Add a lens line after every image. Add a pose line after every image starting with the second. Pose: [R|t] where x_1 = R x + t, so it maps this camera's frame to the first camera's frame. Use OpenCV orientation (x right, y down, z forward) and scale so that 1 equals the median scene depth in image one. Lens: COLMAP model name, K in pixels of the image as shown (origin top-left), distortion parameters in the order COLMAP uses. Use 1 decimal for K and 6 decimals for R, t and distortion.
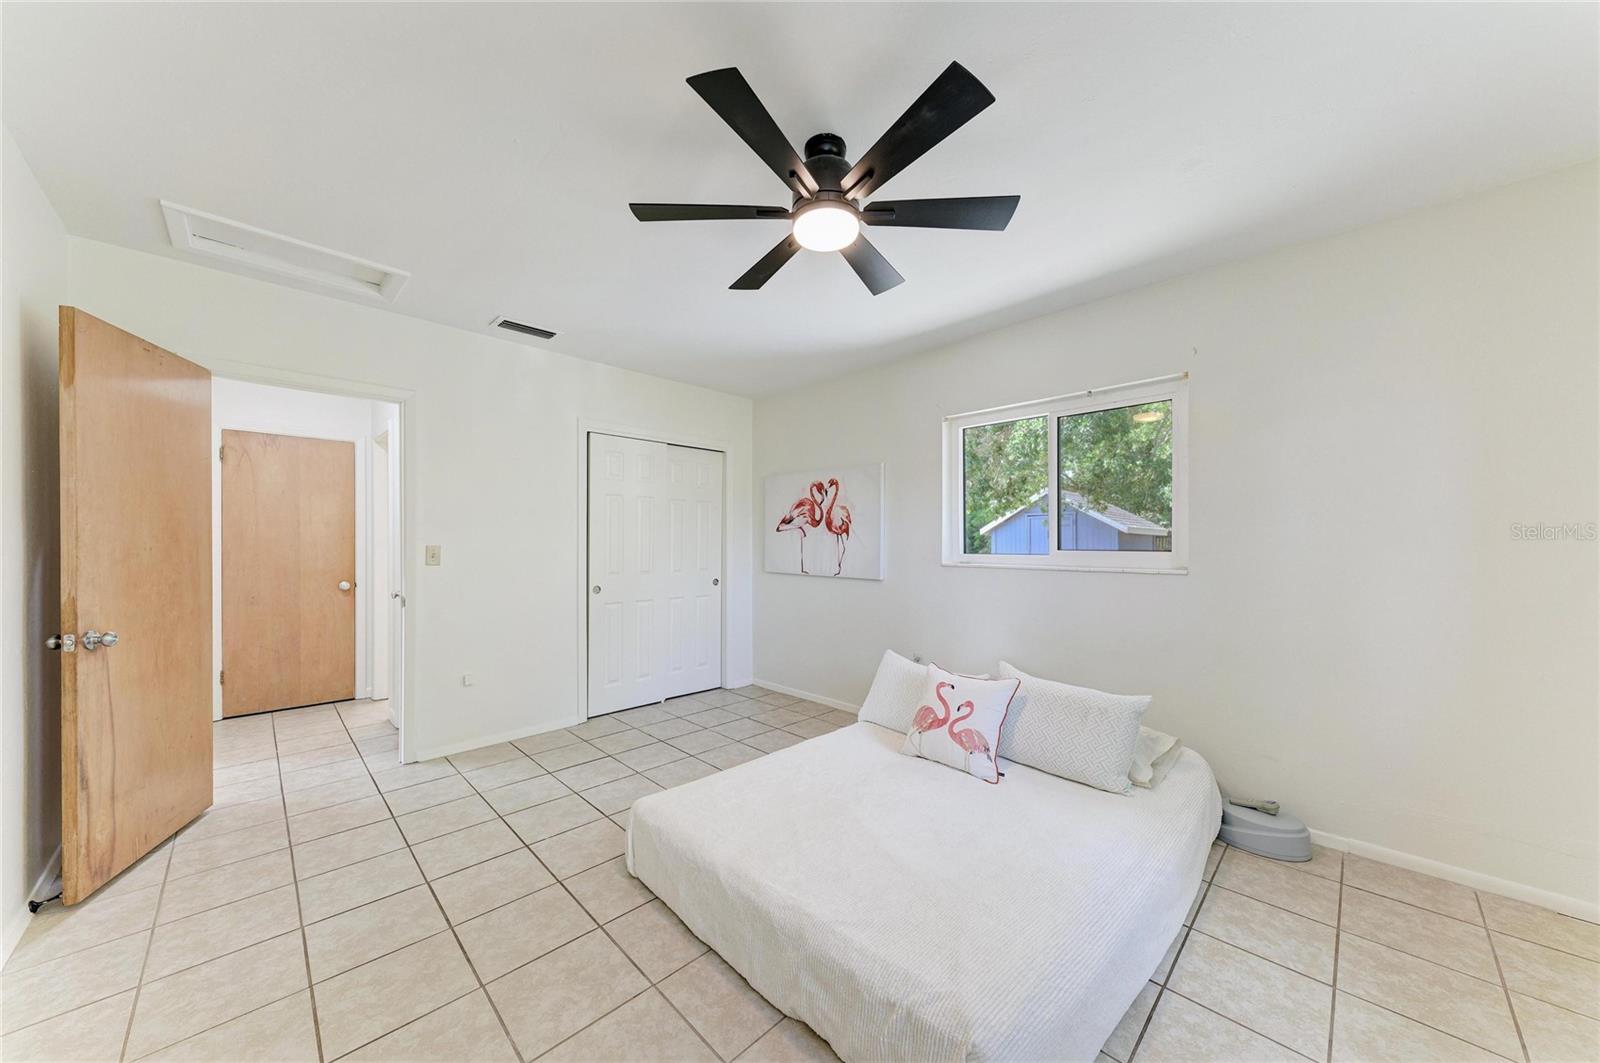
lens RADIAL K [[552.2, 0, 809.3], [0, 552.2, 537.6], [0, 0, 1]] dist [-0.002078, -0.000141]
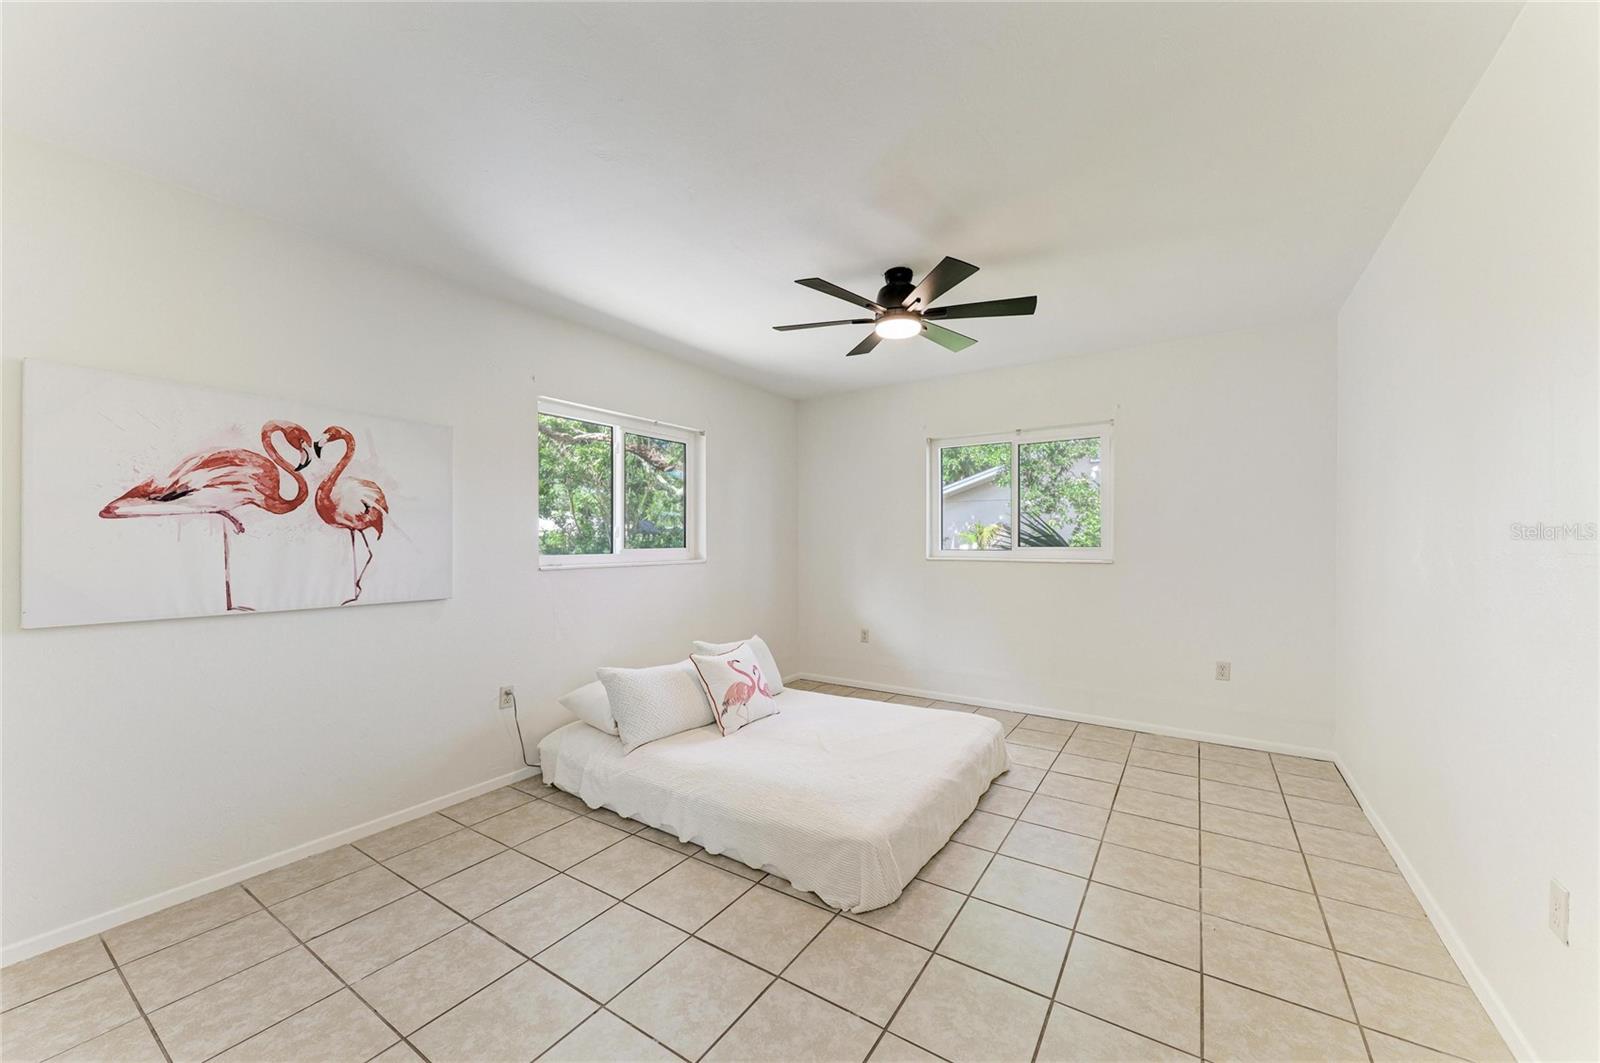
lens RADIAL K [[591.4, 0, 811.4], [0, 591.4, 538.1], [0, 0, 1]] dist [0.006944, -0.002056]
pose [[-0.208928, 0.004975, 0.977918, -0.621973], [-0.003426, 0.999977, -0.005819, 0.004532], [-0.977925, -0.004566, -0.208906, 0.661351]]
